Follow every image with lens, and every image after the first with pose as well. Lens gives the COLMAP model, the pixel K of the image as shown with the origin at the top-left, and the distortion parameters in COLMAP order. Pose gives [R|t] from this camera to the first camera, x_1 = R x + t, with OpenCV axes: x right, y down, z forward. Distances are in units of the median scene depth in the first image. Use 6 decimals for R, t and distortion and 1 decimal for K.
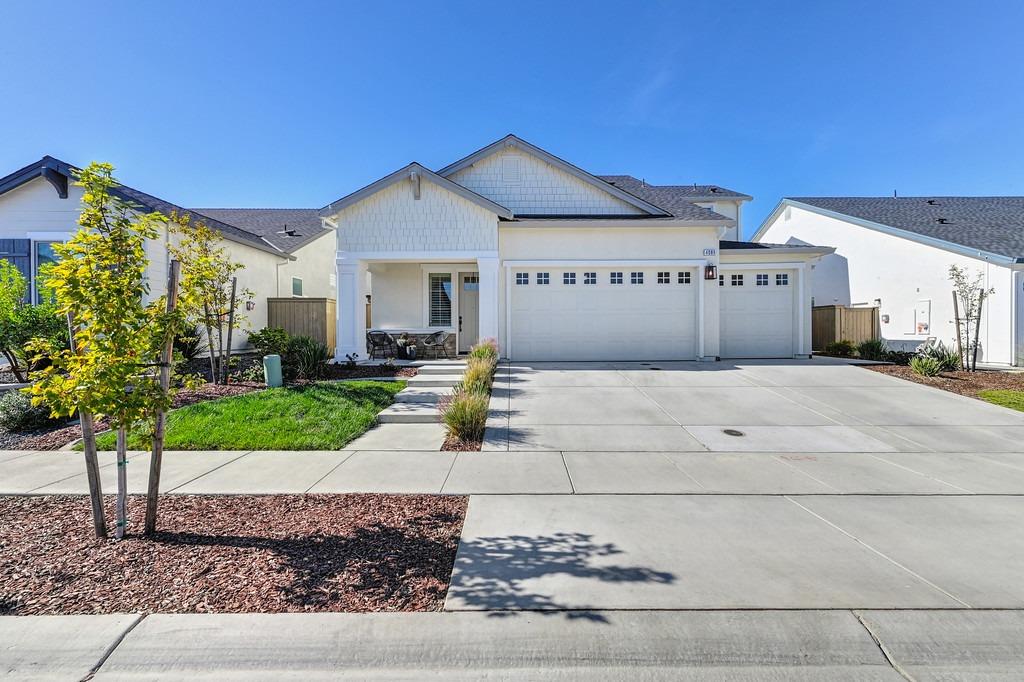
lens RADIAL K [[413.5, 0, 517.1], [0, 413.5, 335.7], [0, 0, 1]] dist [0.003374, 0.000018]
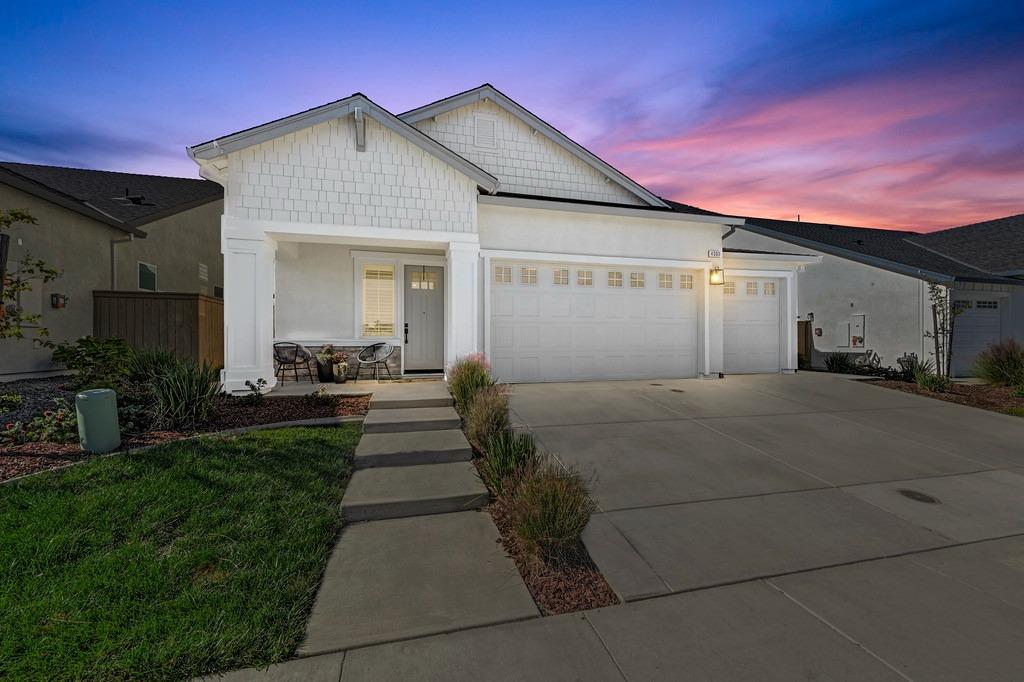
lens RADIAL K [[406.8, 0, 512.0], [0, 406.8, 341.0], [0, 0, 1]] dist [0.003508, -0.000300]
pose [[0.969503, 0.004321, 0.245043, -0.163288], [-0.001265, 0.999919, -0.012627, -0.006733], [-0.245077, 0.011932, 0.969430, 0.288443]]
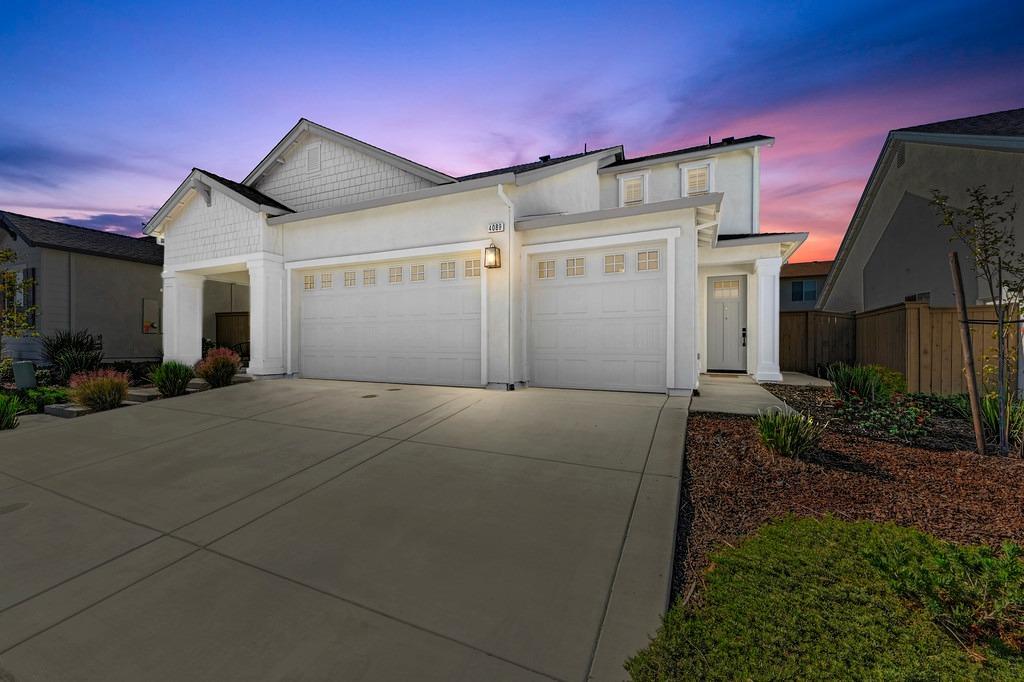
lens RADIAL K [[408.4, 0, 511.7], [0, 408.4, 344.2], [0, 0, 1]] dist [0.003930, 0.000062]
pose [[0.902650, 0.009836, -0.430264, 0.809126], [-0.016114, 0.999810, -0.010949, -0.006934], [0.430075, 0.016816, 0.902637, 0.441525]]
